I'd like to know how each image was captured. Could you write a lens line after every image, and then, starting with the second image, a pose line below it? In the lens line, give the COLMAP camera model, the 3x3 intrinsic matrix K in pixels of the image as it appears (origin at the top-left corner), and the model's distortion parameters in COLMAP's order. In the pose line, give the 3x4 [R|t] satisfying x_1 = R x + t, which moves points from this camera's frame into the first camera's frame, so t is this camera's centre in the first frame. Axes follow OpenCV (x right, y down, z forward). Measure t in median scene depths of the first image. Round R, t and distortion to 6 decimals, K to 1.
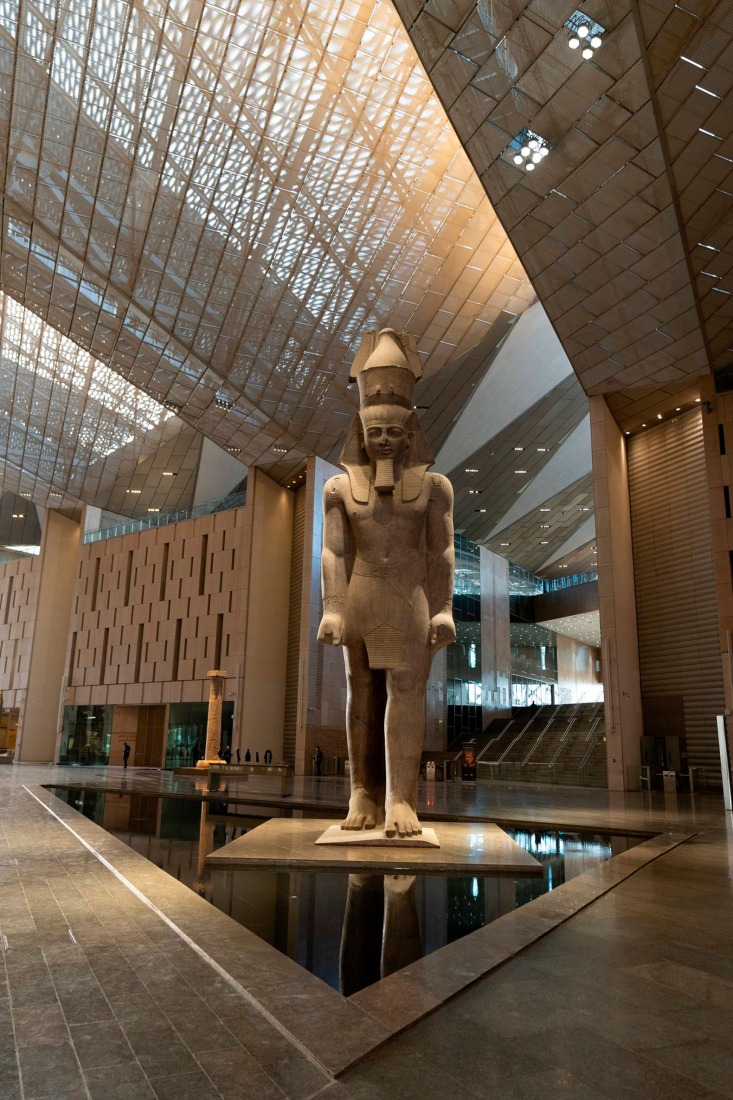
lens RADIAL K [[809.7, 0, 366.5], [0, 809.7, 550.0], [0, 0, 1]] dist [-0.003103, 0.004368]
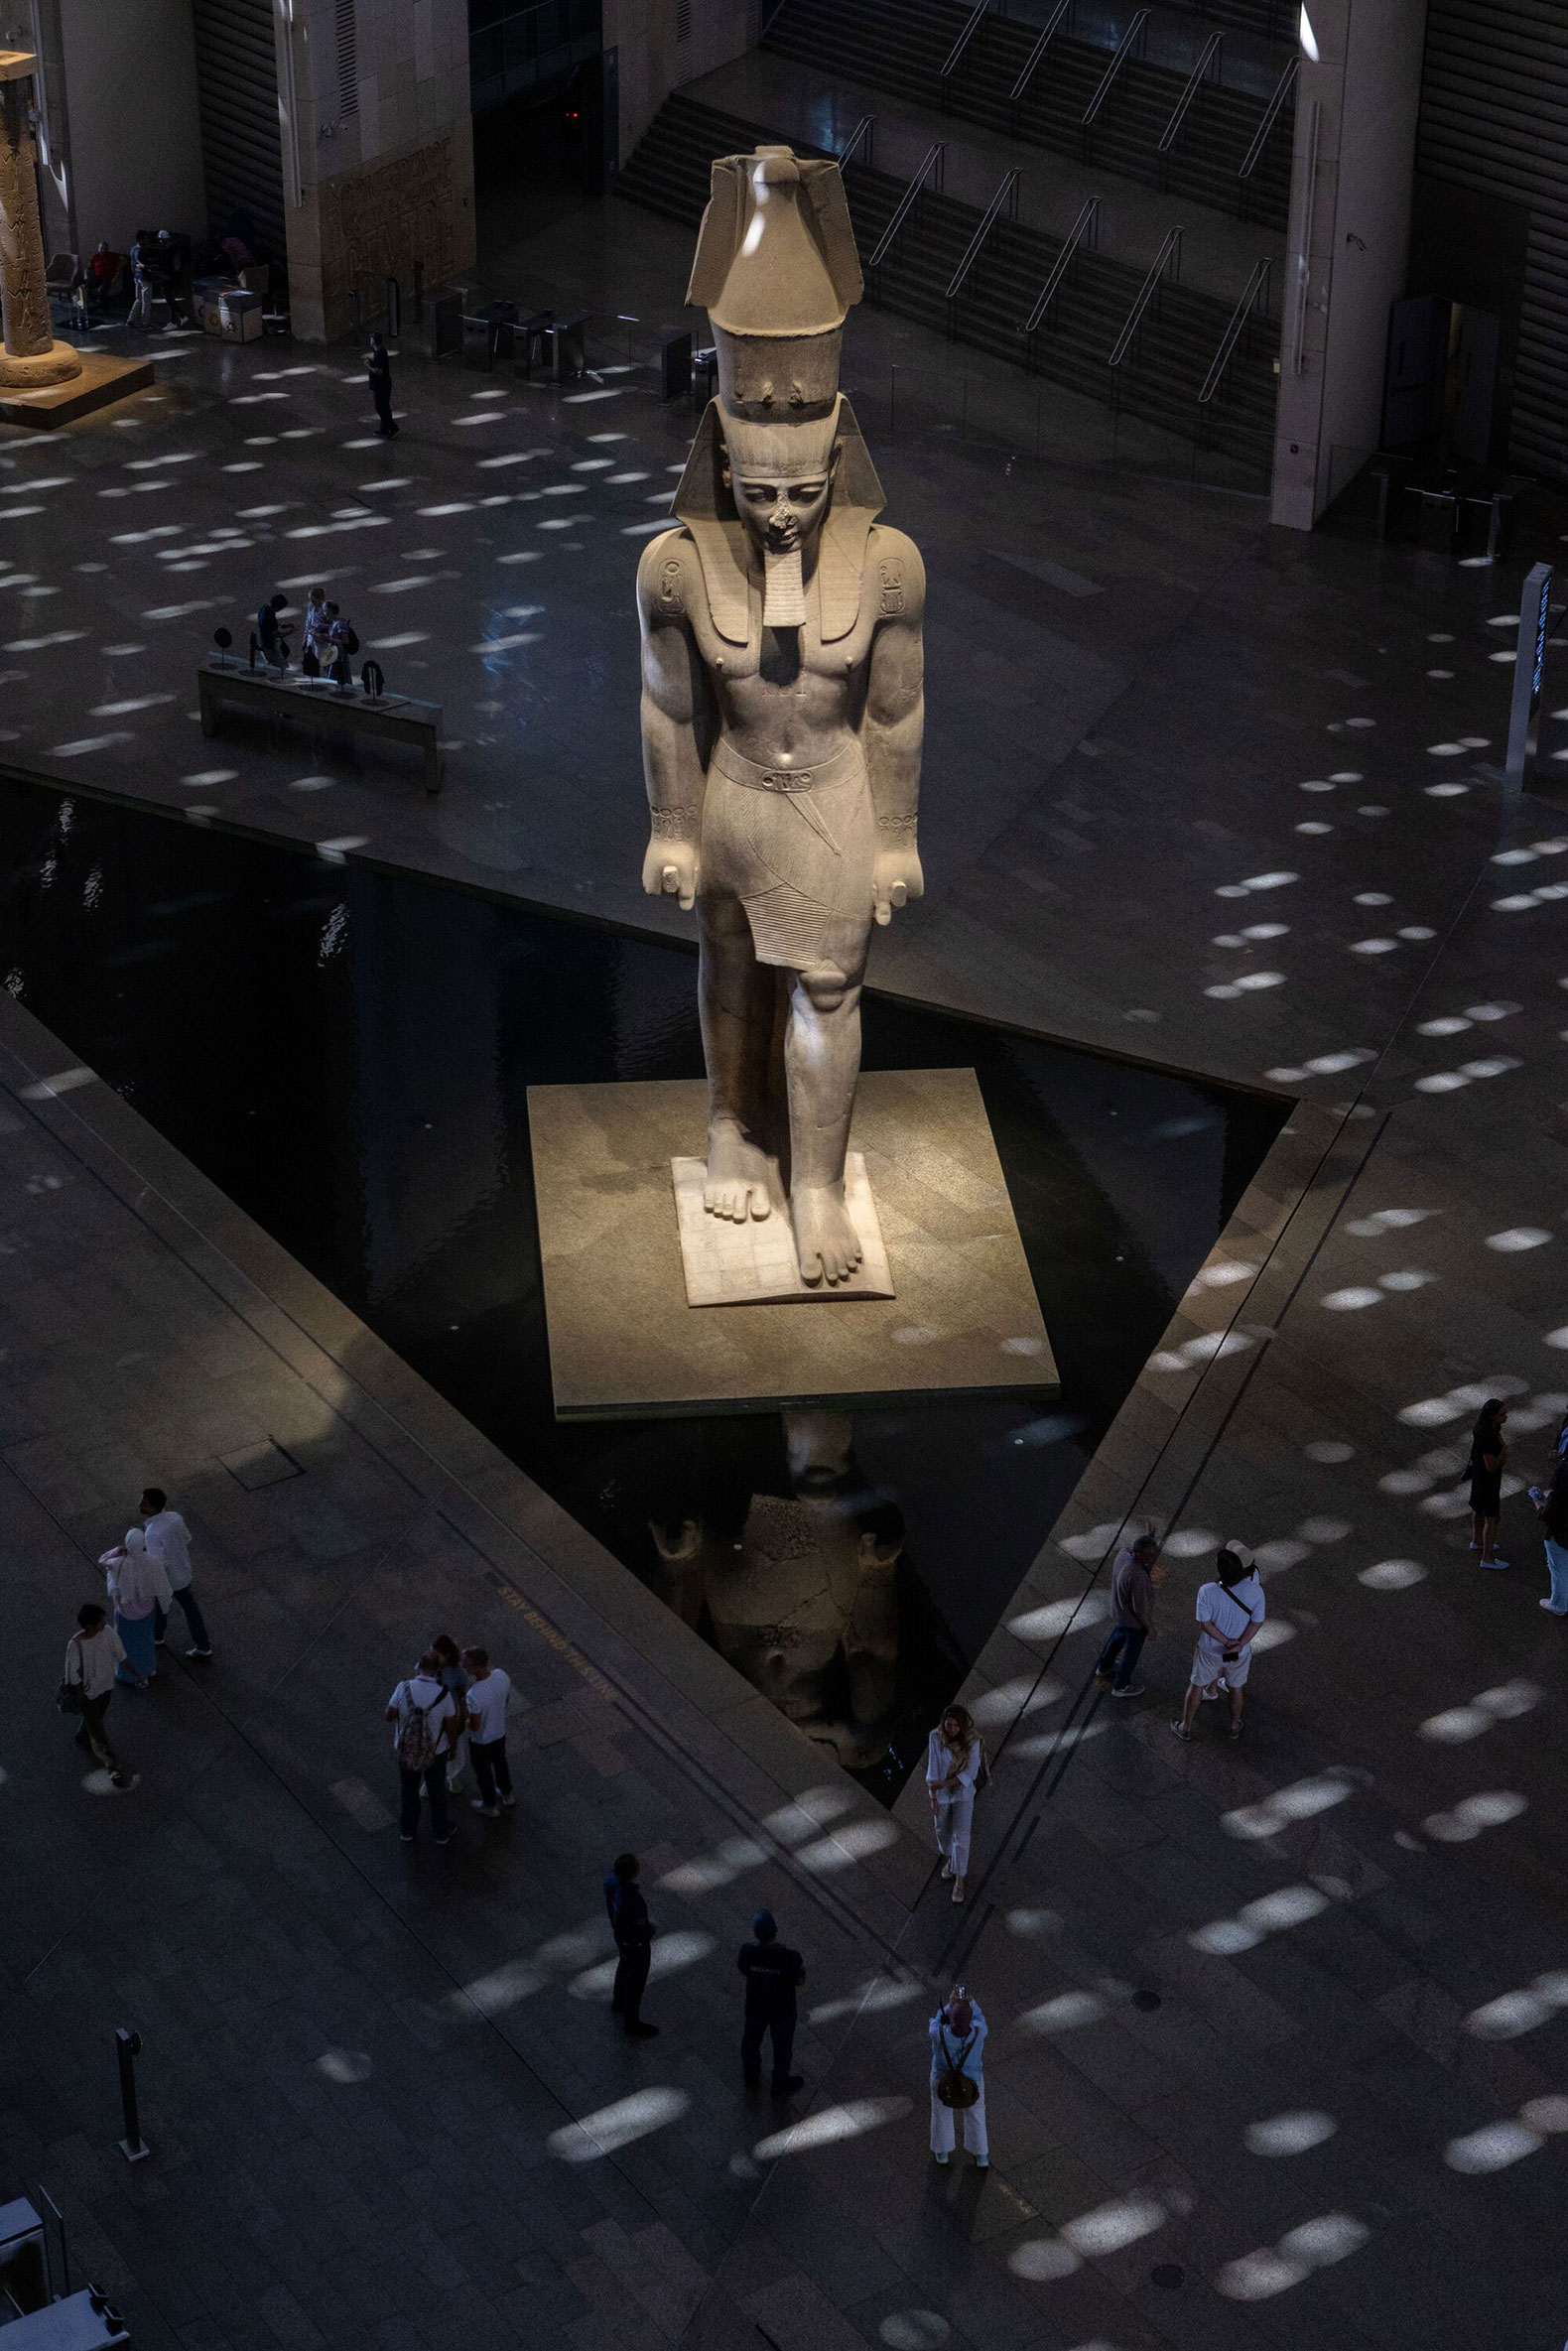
lens RADIAL K [[3912.1, 0, 784.0], [0, 3912.1, 1175.5], [0, 0, 1]] dist [-0.000165, -0.003230]
pose [[0.991502, -0.073187, 0.107549, -0.243208], [-0.017914, 0.742046, 0.670110, -1.346089], [-0.128849, -0.666342, 0.734429, -0.877085]]
